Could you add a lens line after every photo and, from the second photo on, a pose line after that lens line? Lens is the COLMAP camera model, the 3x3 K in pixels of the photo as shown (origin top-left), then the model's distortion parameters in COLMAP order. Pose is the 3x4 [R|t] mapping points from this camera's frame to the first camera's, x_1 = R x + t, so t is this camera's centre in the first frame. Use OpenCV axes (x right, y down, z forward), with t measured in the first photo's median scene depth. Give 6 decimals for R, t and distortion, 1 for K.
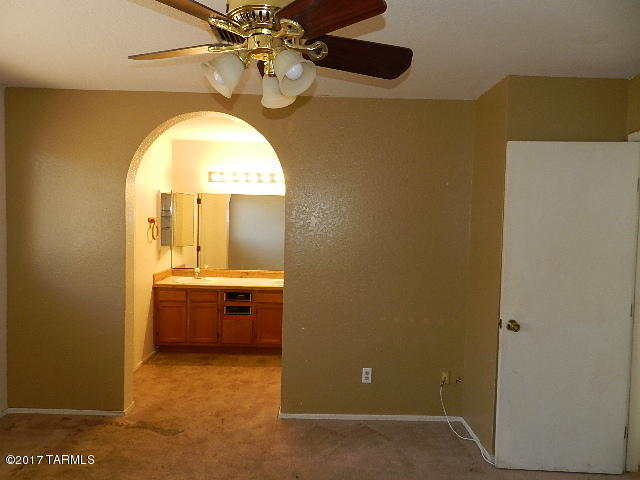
lens RADIAL K [[433.9, 0, 318.8], [0, 433.9, 241.1], [0, 0, 1]] dist [0.020042, -0.006861]
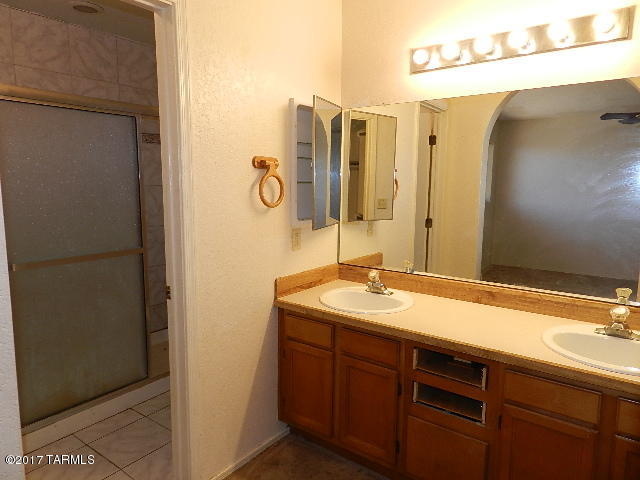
lens RADIAL K [[433.9, 0, 318.8], [0, 433.9, 241.1], [0, 0, 1]] dist [0.020042, -0.006861]
pose [[0.795222, 0.065718, -0.602746, -0.058497], [-0.017938, 0.996223, 0.084954, -0.007209], [0.606053, -0.056745, 0.793397, 0.648584]]
